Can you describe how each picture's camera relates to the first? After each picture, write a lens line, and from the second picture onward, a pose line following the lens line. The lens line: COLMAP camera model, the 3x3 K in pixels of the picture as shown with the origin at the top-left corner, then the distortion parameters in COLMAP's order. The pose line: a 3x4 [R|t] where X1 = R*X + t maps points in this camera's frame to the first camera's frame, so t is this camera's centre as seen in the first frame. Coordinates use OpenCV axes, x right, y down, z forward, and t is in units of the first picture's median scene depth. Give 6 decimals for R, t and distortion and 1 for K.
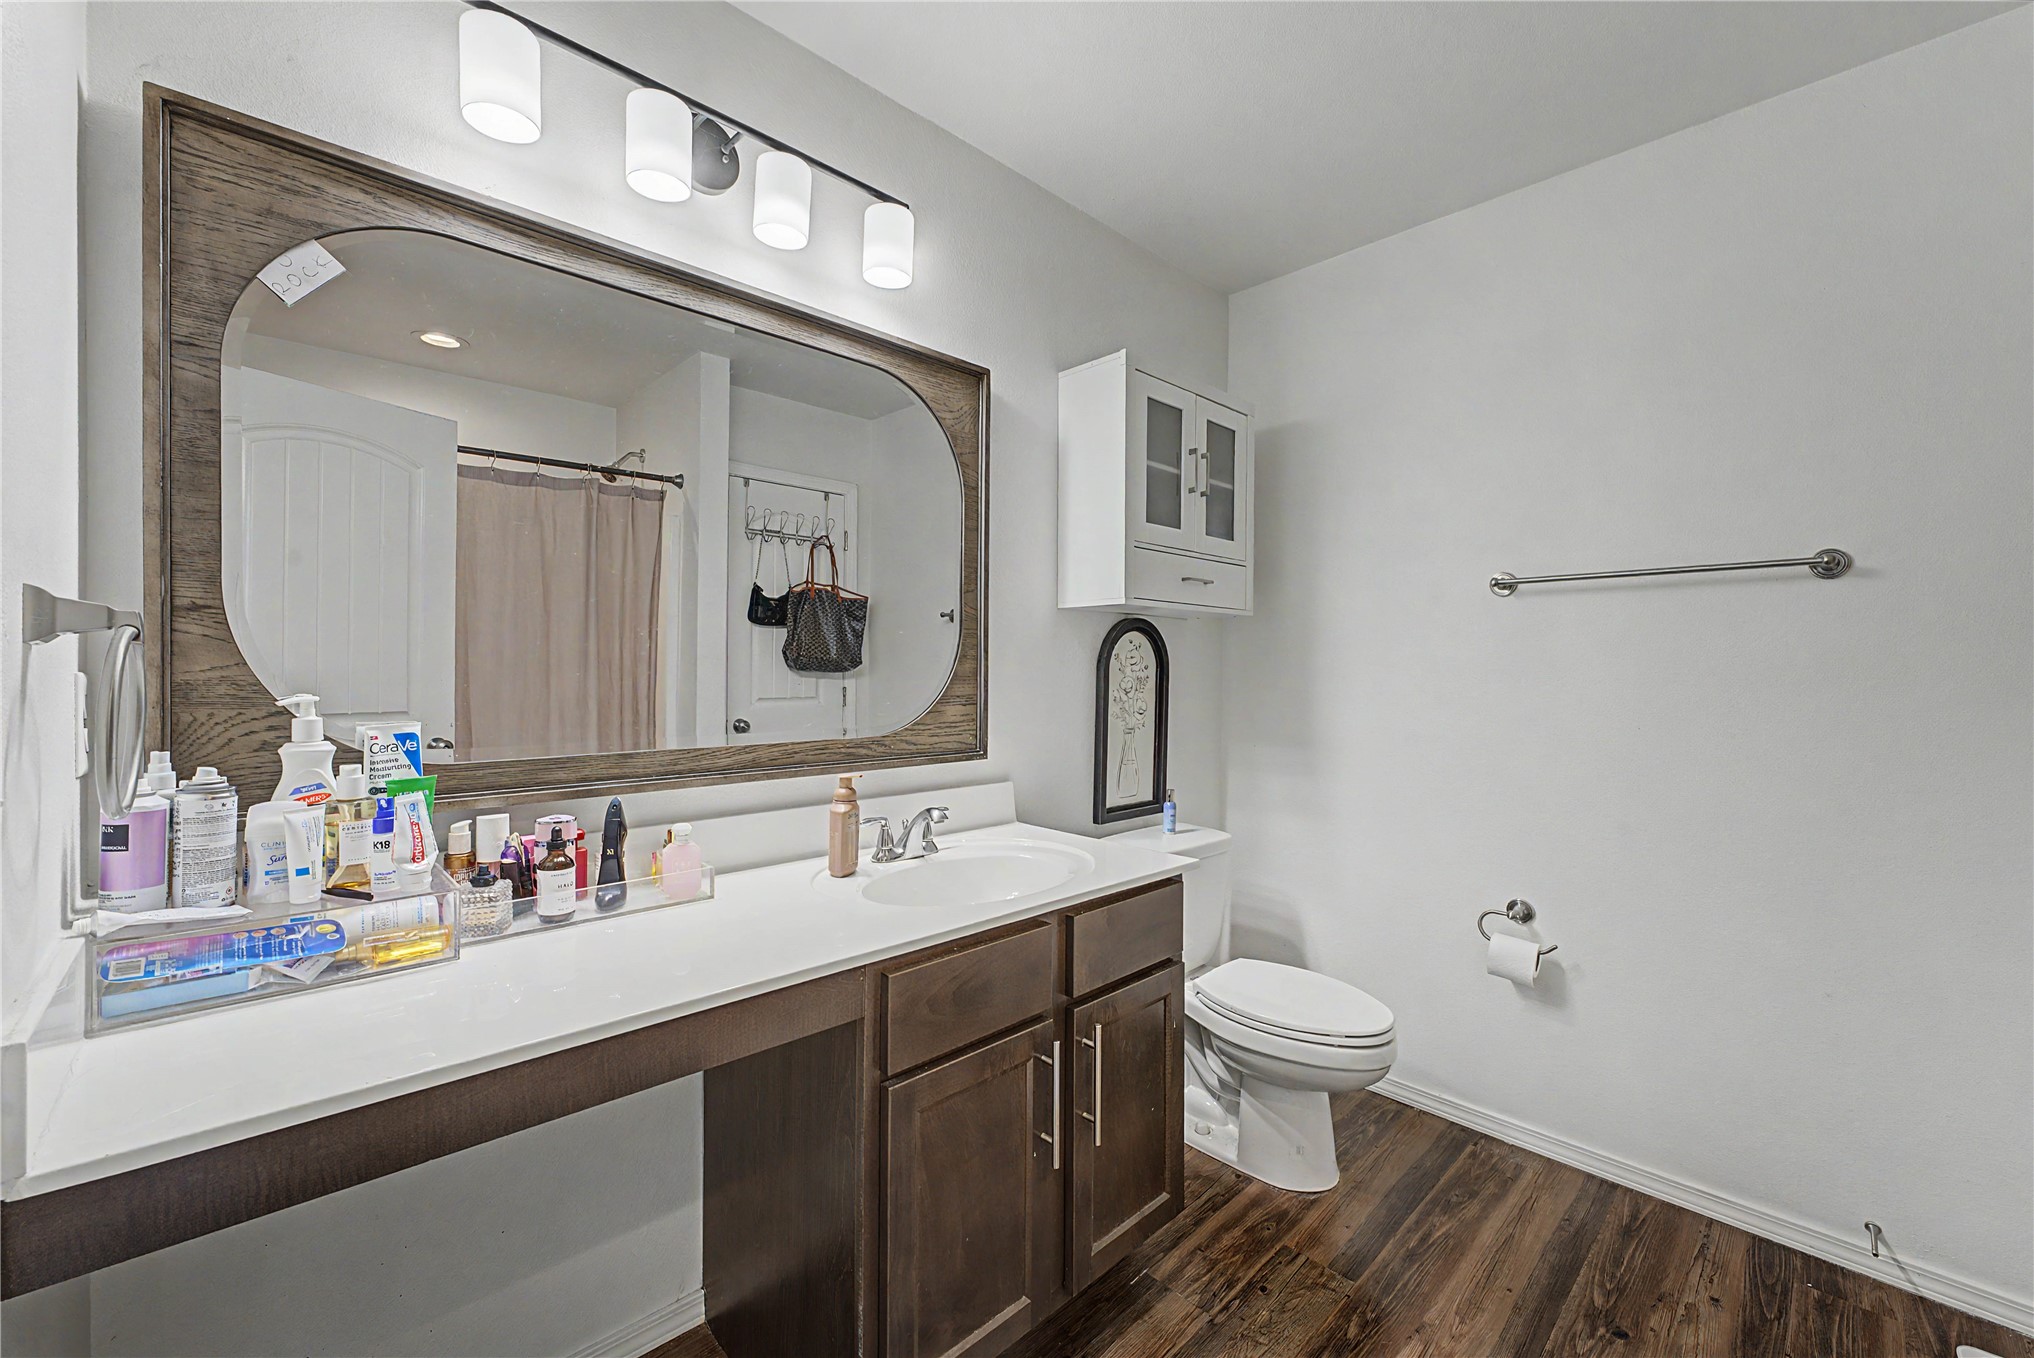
lens RADIAL K [[810.8, 0, 1022.9], [0, 810.8, 677.2], [0, 0, 1]] dist [-0.002710, -0.000348]
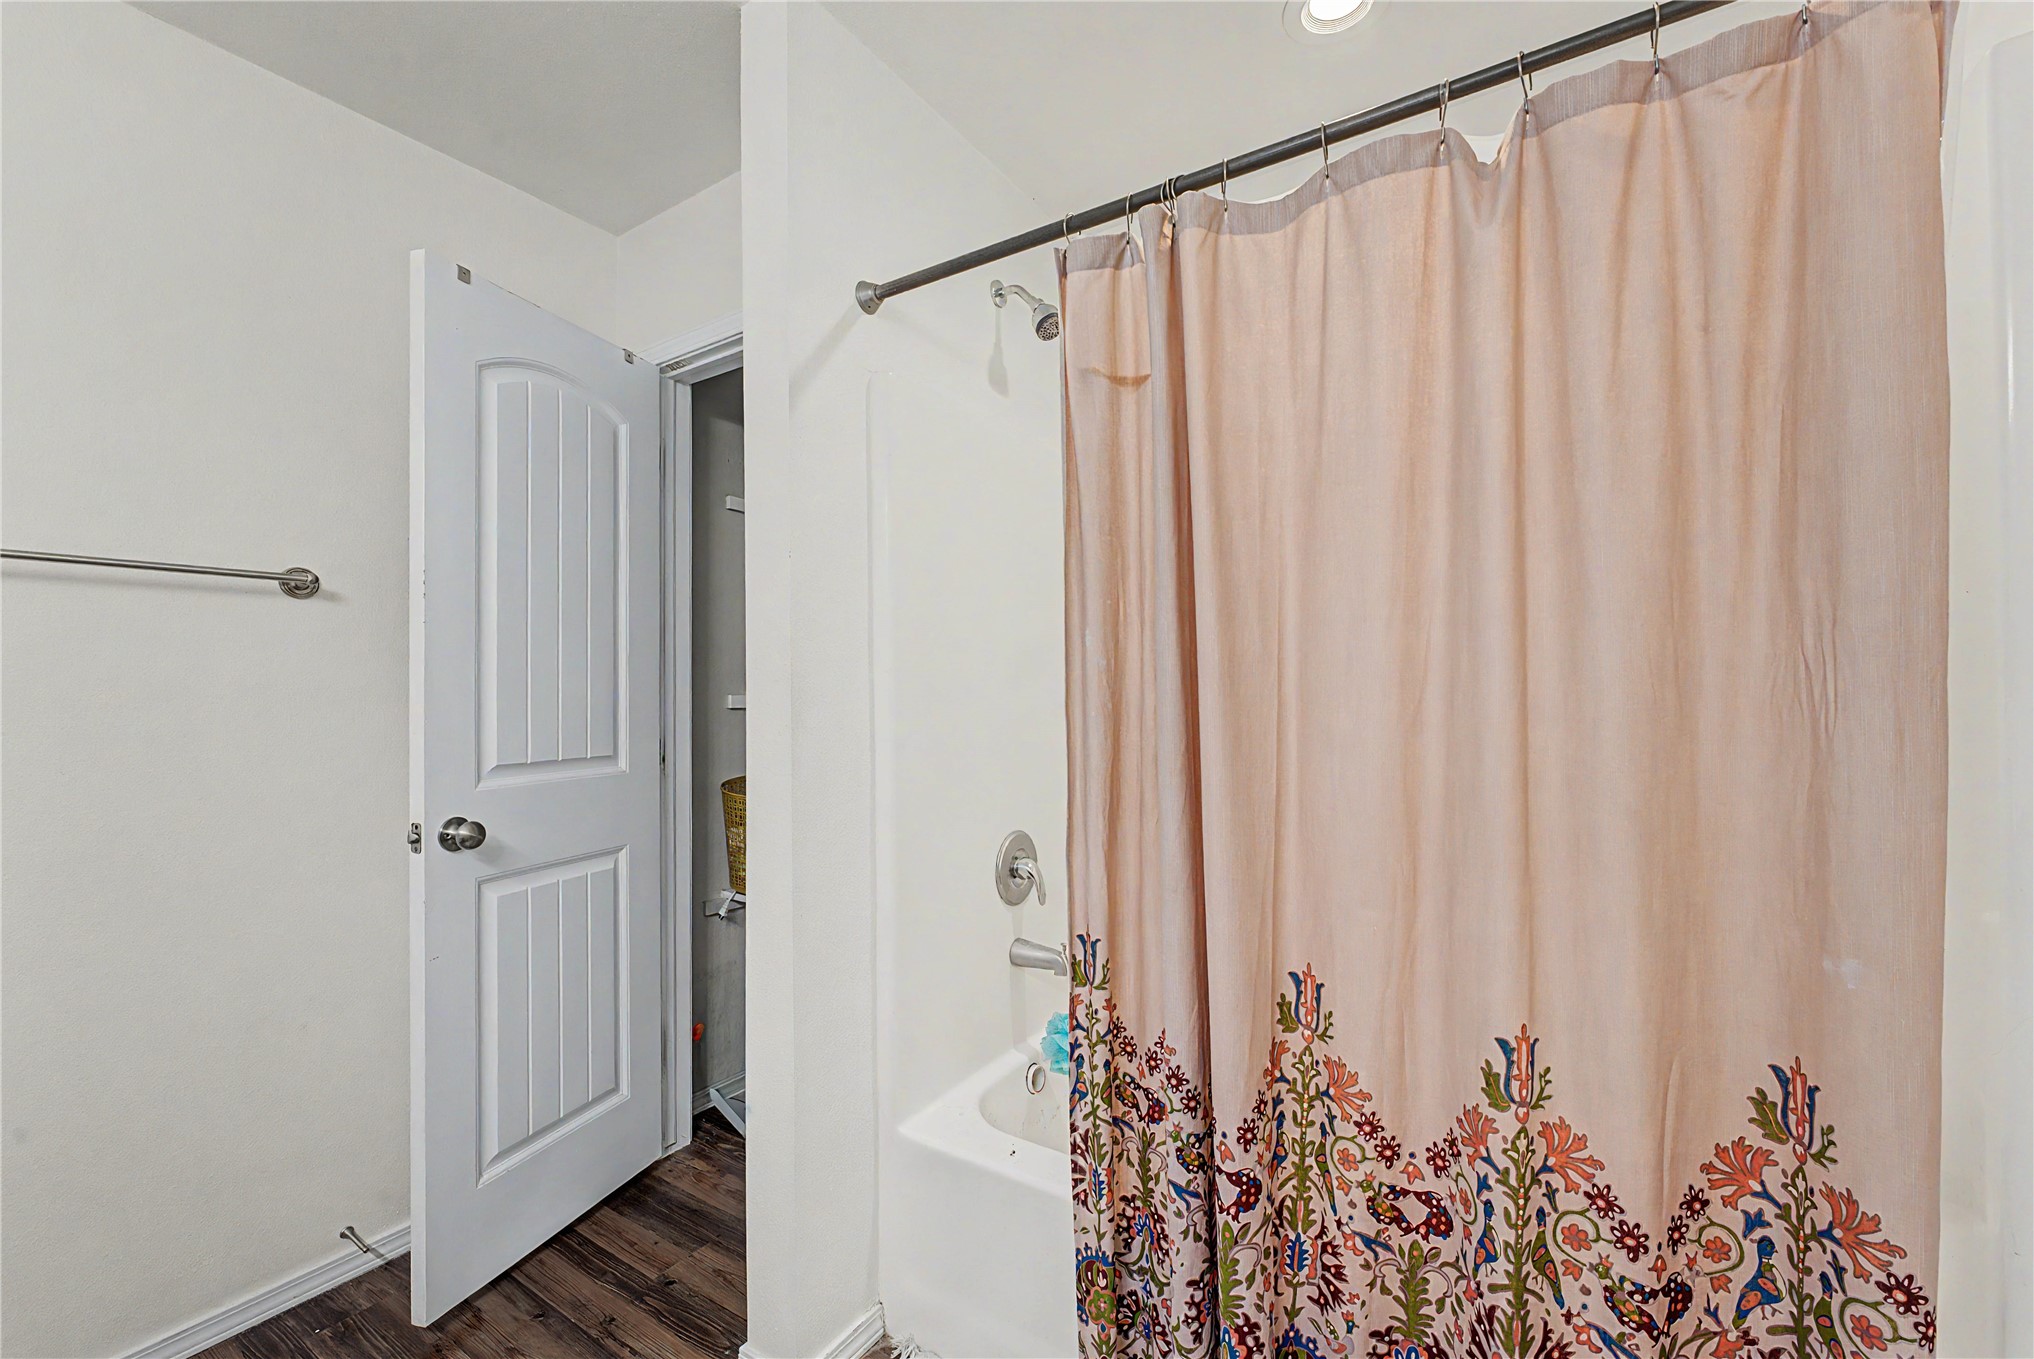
lens RADIAL K [[810.8, 0, 1025.5], [0, 810.8, 690.0], [0, 0, 1]] dist [-0.002710, -0.000348]
pose [[-0.232522, 0.000868, 0.972591, -0.153553], [0.003124, 0.999995, -0.000145, -0.008629], [-0.972586, 0.003005, -0.232524, 0.386095]]
